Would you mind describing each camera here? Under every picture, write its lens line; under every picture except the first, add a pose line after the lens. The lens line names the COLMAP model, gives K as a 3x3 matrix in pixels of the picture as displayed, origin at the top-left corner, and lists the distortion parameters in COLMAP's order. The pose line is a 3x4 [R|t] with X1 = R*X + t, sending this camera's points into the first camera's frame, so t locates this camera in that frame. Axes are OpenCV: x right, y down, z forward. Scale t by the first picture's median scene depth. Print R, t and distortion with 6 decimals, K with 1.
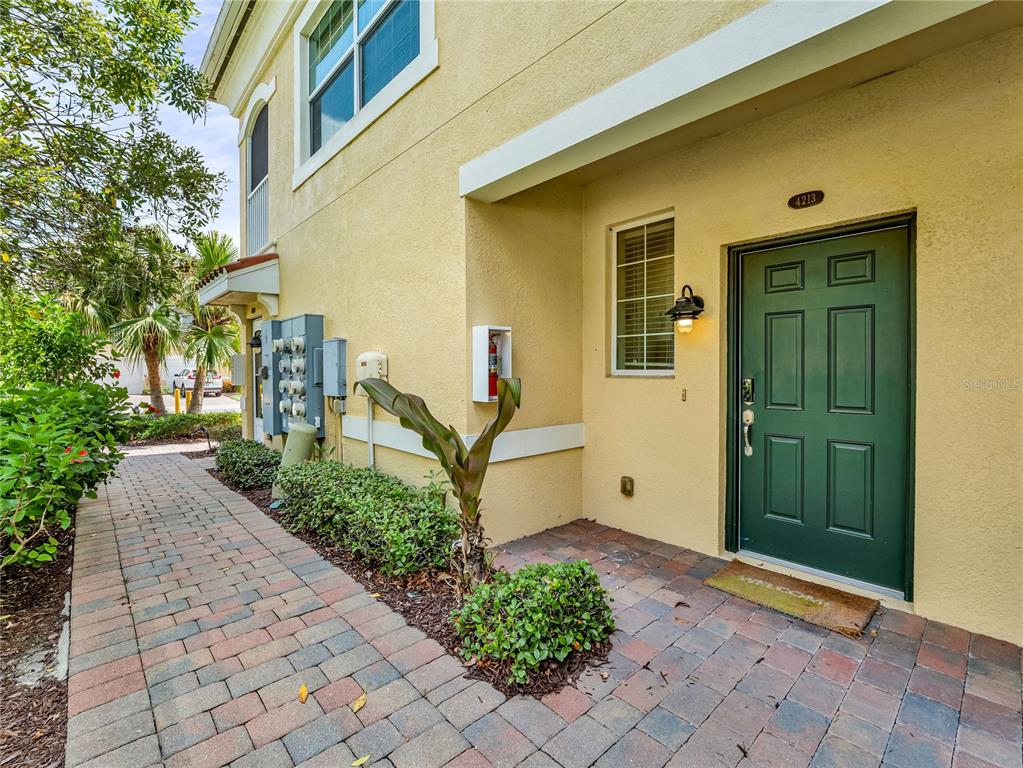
lens RADIAL K [[474.2, 0, 511.5], [0, 474.2, 384.0], [0, 0, 1]] dist [-0.013139, 0.000141]
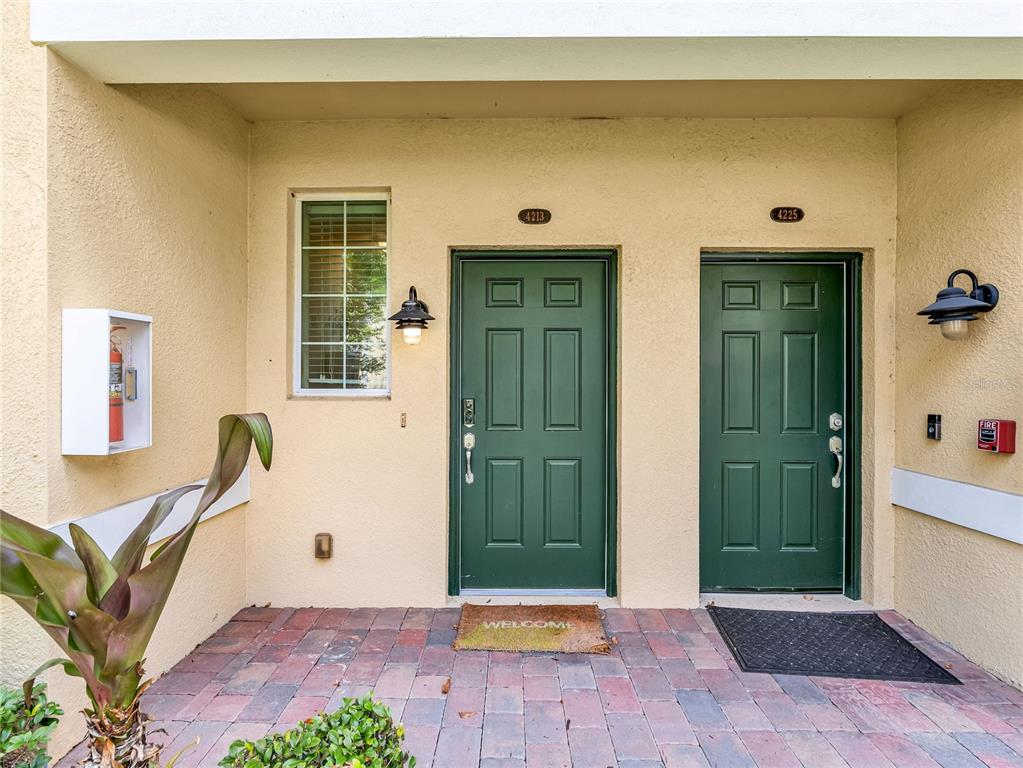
lens RADIAL K [[498.7, 0, 511.5], [0, 498.7, 384.0], [0, 0, 1]] dist [-0.005760, 0.000905]
pose [[0.678672, -0.001490, 0.734440, -0.152678], [0.020406, 0.999650, -0.016827, -0.021990], [-0.734158, 0.026407, 0.678465, 0.299902]]
